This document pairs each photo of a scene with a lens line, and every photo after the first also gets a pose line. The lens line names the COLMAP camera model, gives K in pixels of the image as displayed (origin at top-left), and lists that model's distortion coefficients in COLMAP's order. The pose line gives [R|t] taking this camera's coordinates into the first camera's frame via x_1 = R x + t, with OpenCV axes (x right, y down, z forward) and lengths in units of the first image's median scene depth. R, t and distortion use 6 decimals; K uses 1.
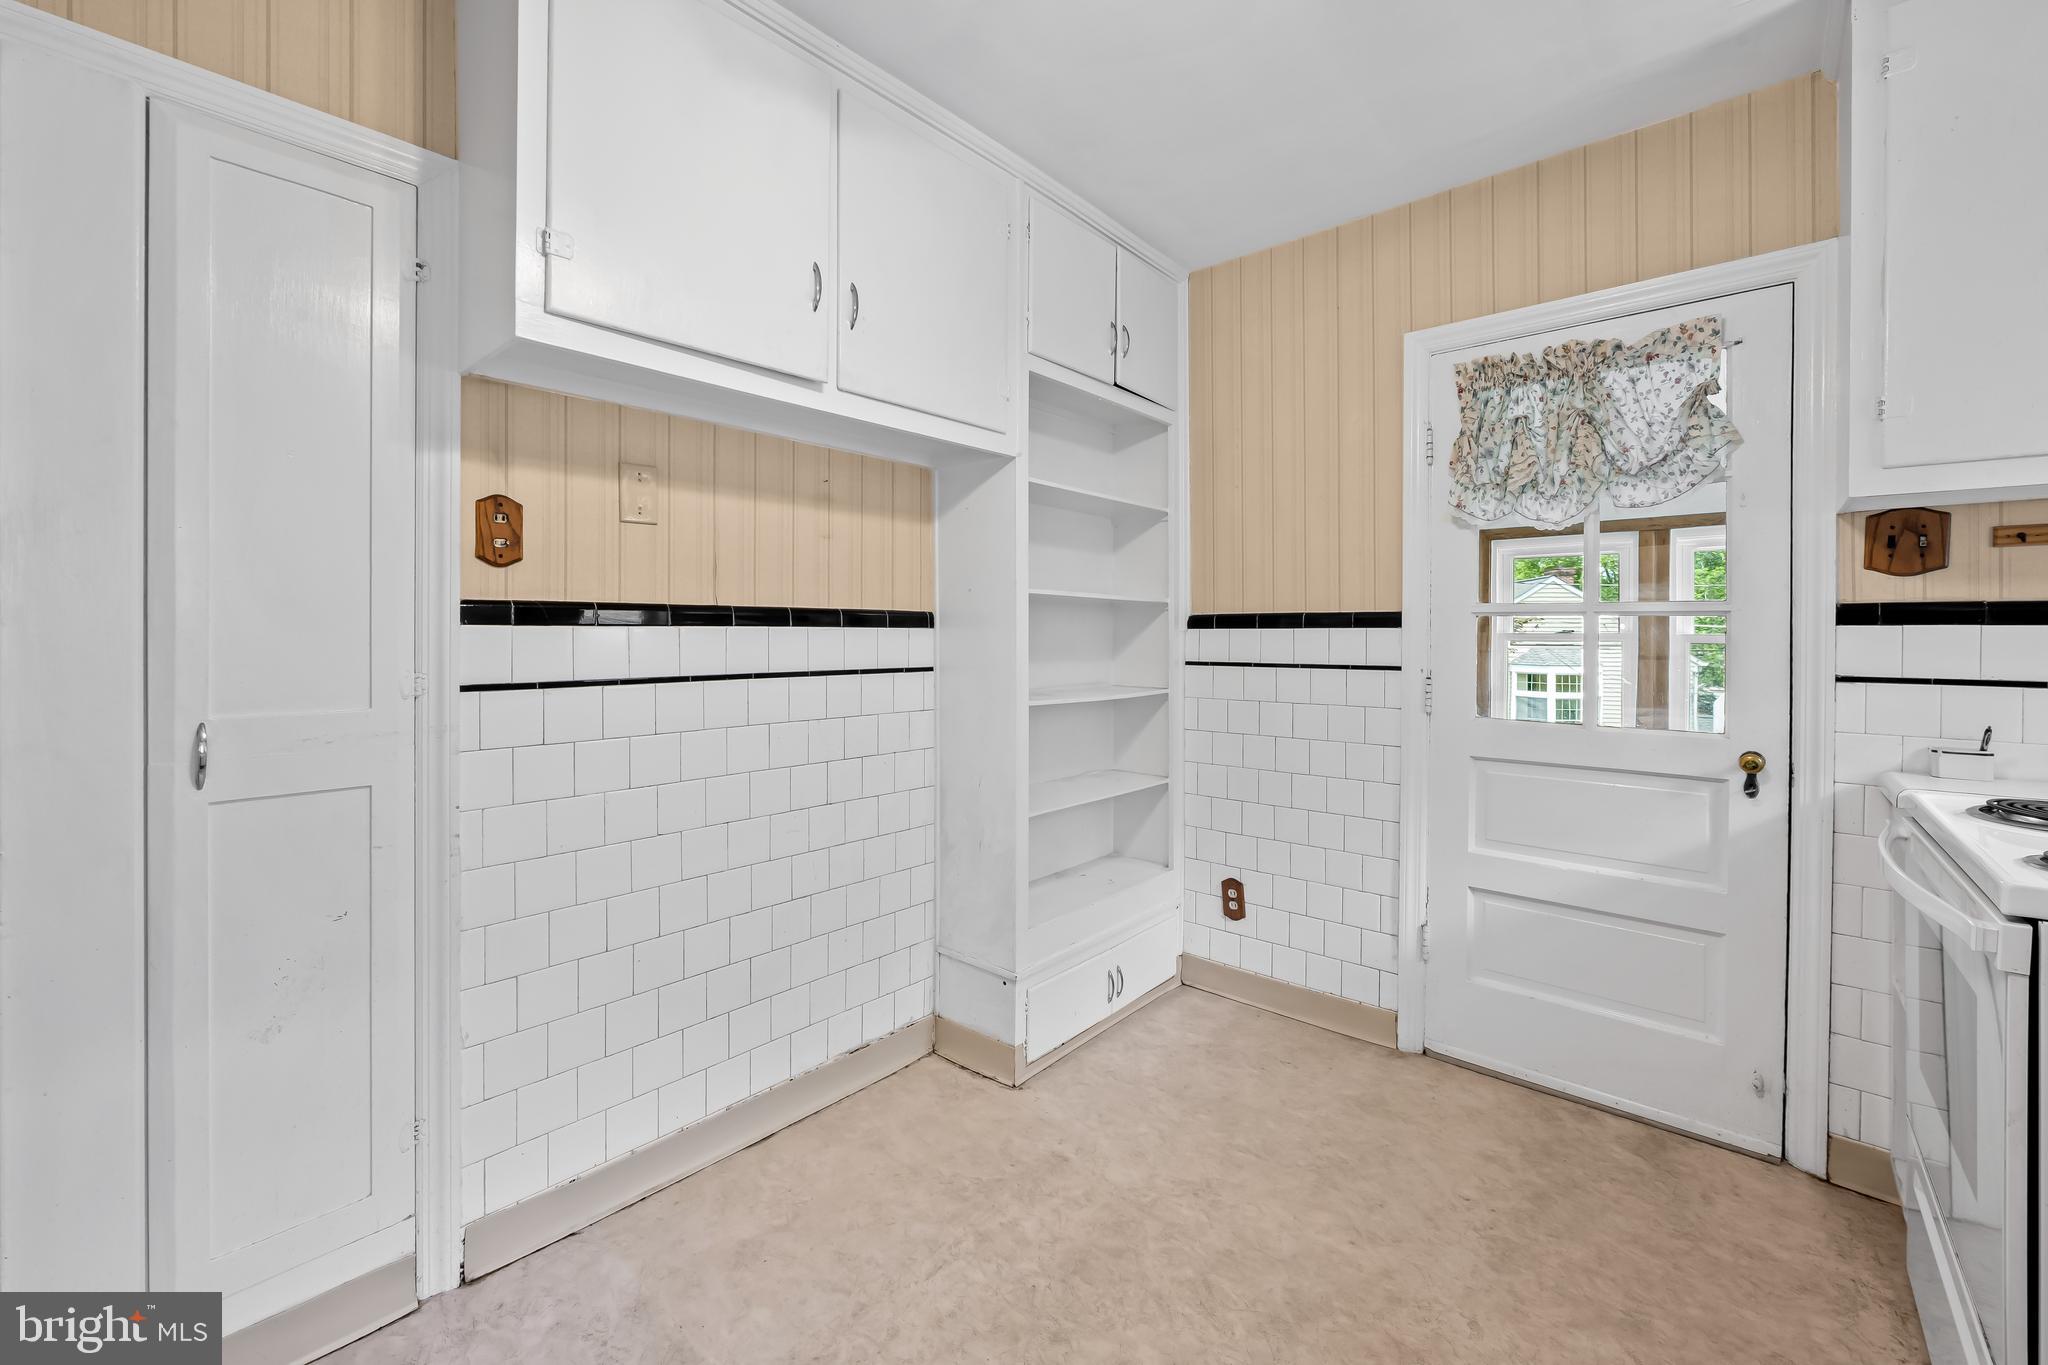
lens RADIAL K [[833.4, 0, 1051.0], [0, 833.4, 635.7], [0, 0, 1]] dist [-0.007087, 0.000056]
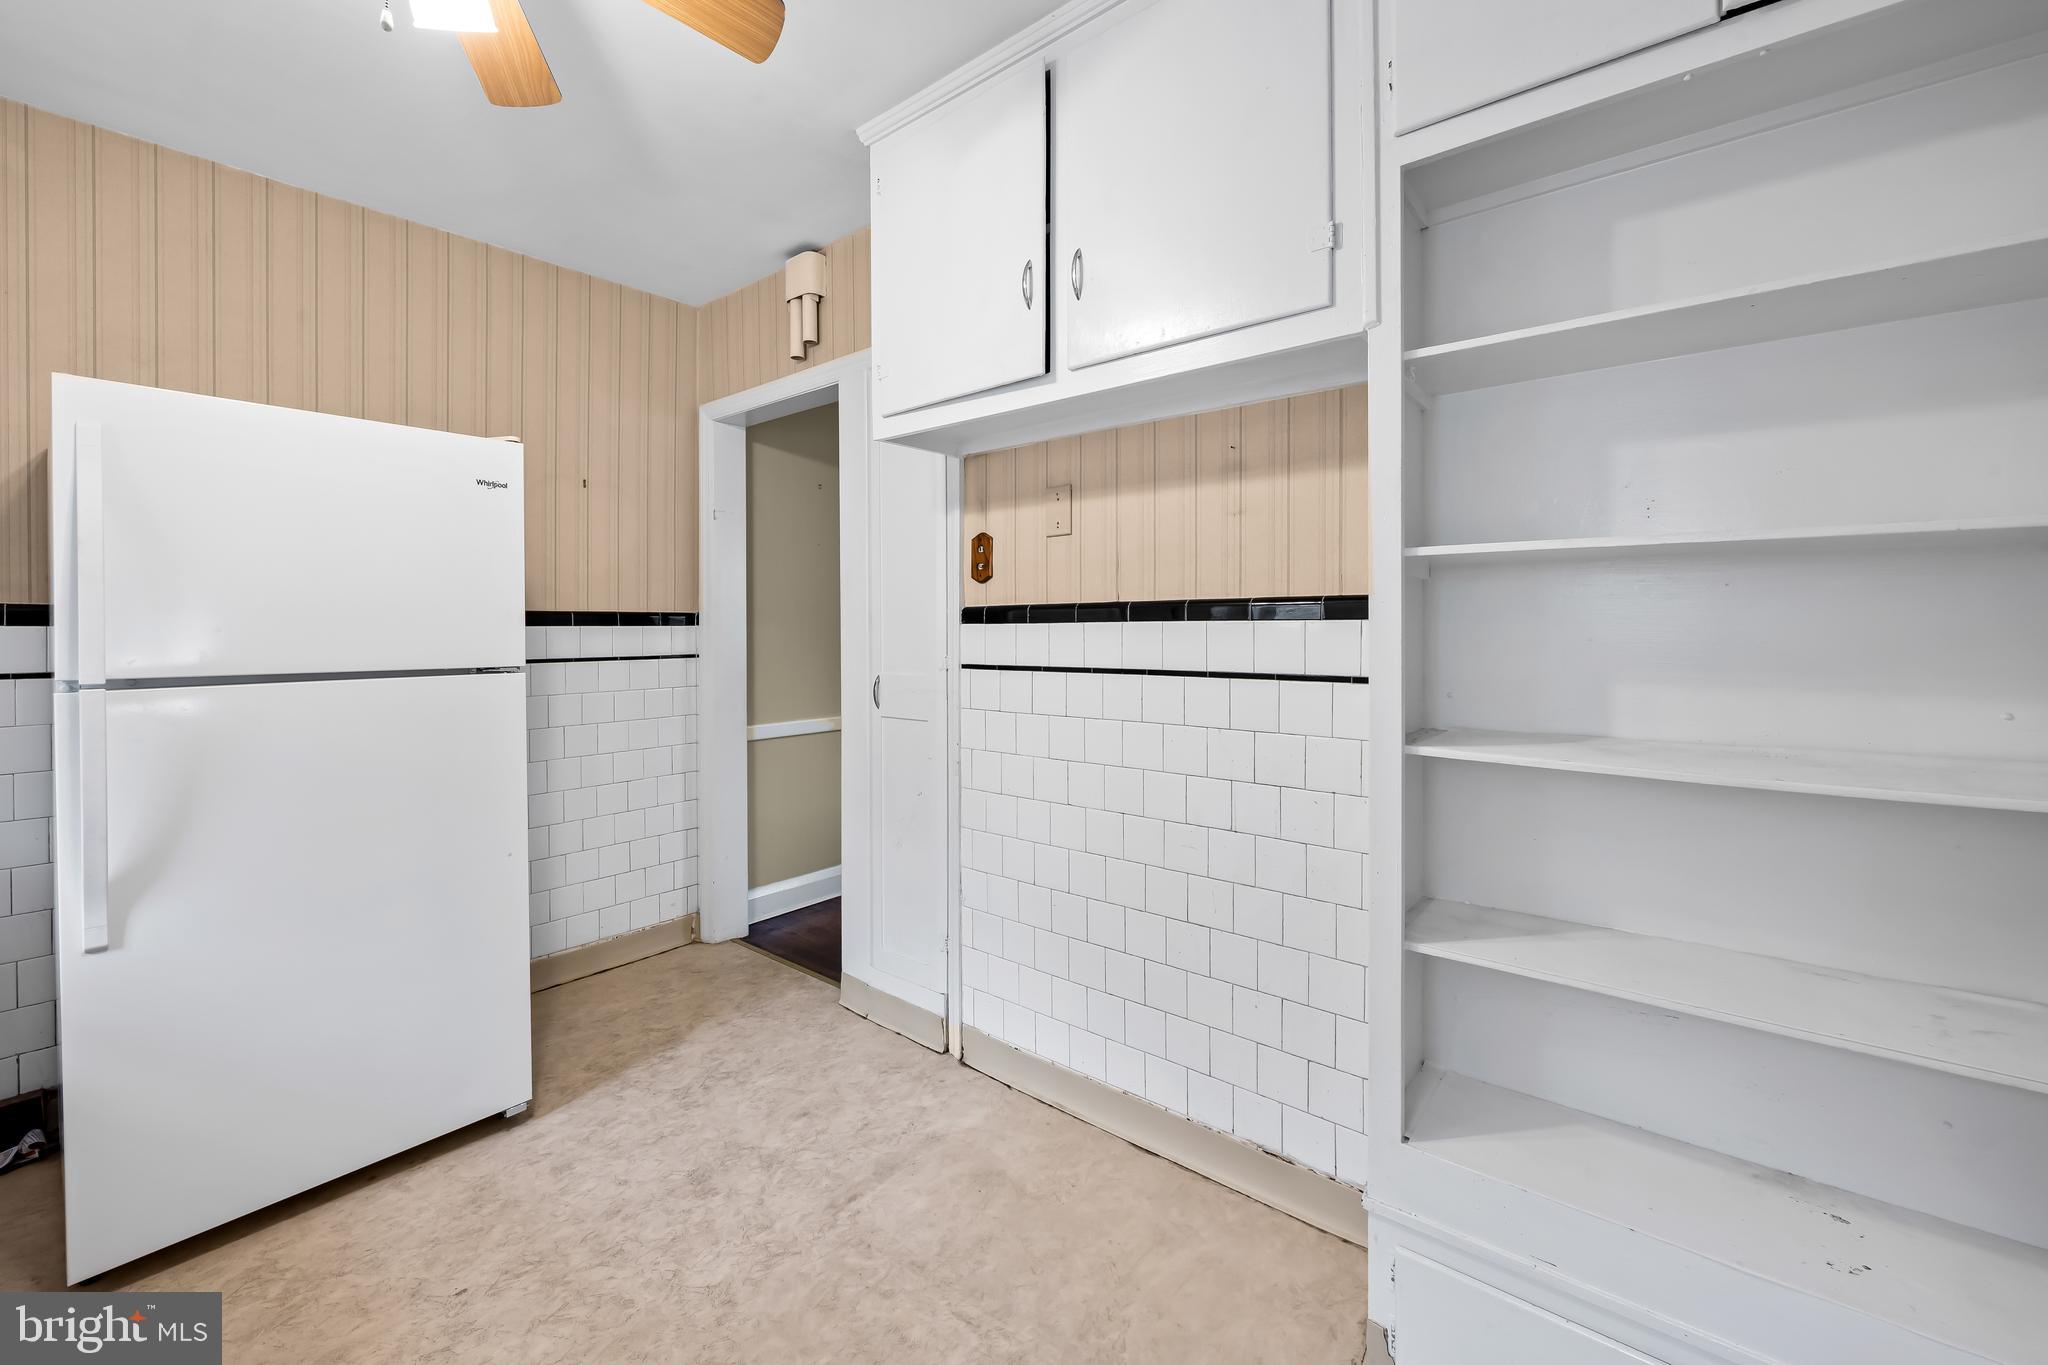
lens RADIAL K [[833.4, 0, 996.5], [0, 833.4, 632.2], [0, 0, 1]] dist [-0.007087, 0.000056]
pose [[-0.003960, 0.003331, -0.999987, 0.937449], [0.001700, 0.999993, 0.003325, -0.002939], [0.999991, -0.001686, -0.003965, 1.248600]]
